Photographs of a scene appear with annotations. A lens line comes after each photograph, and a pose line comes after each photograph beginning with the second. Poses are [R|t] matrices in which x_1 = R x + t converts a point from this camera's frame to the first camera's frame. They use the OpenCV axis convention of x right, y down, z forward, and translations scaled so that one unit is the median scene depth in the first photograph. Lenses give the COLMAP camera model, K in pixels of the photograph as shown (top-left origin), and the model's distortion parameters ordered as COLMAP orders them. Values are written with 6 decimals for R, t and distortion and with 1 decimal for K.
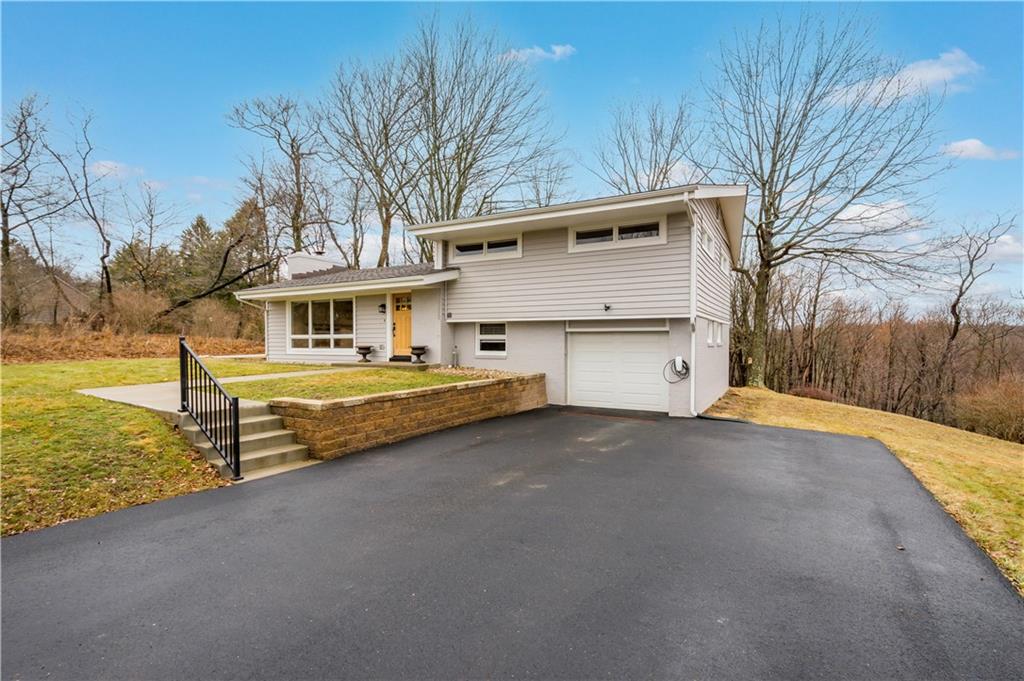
lens RADIAL K [[479.1, 0, 512.0], [0, 479.1, 340.5], [0, 0, 1]] dist [0.000975, 0.000050]
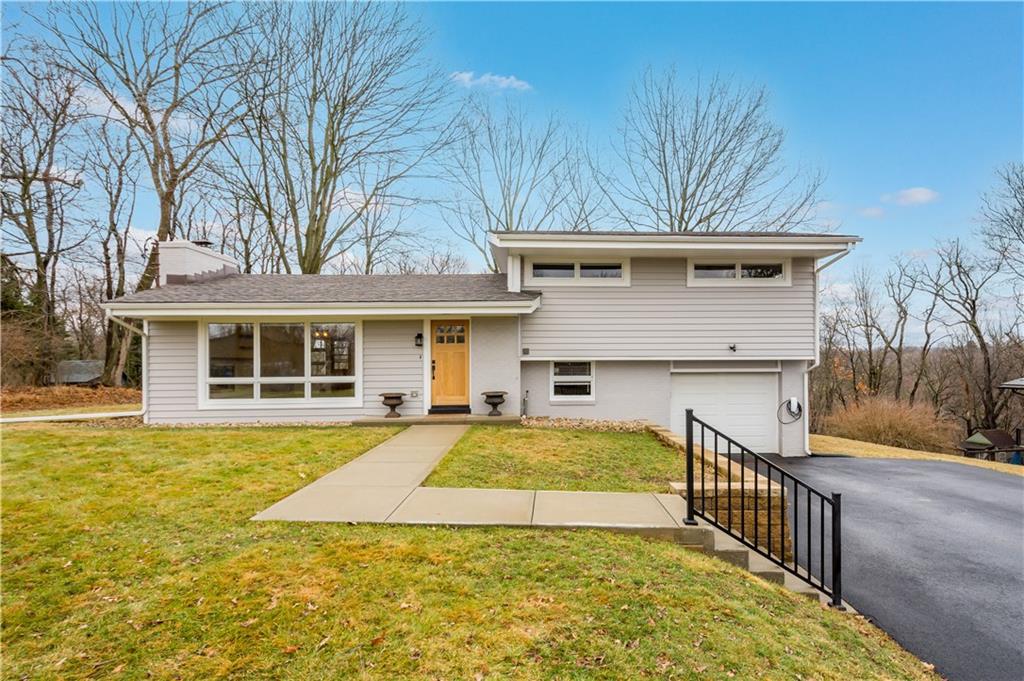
lens RADIAL K [[561.3, 0, 511.9], [0, 561.3, 358.2], [0, 0, 1]] dist [0.030776, -0.000023]
pose [[0.852875, -0.001502, 0.522114, -0.631236], [0.006426, 0.999950, -0.007620, -0.035466], [-0.522076, 0.009854, 0.852842, 0.227854]]
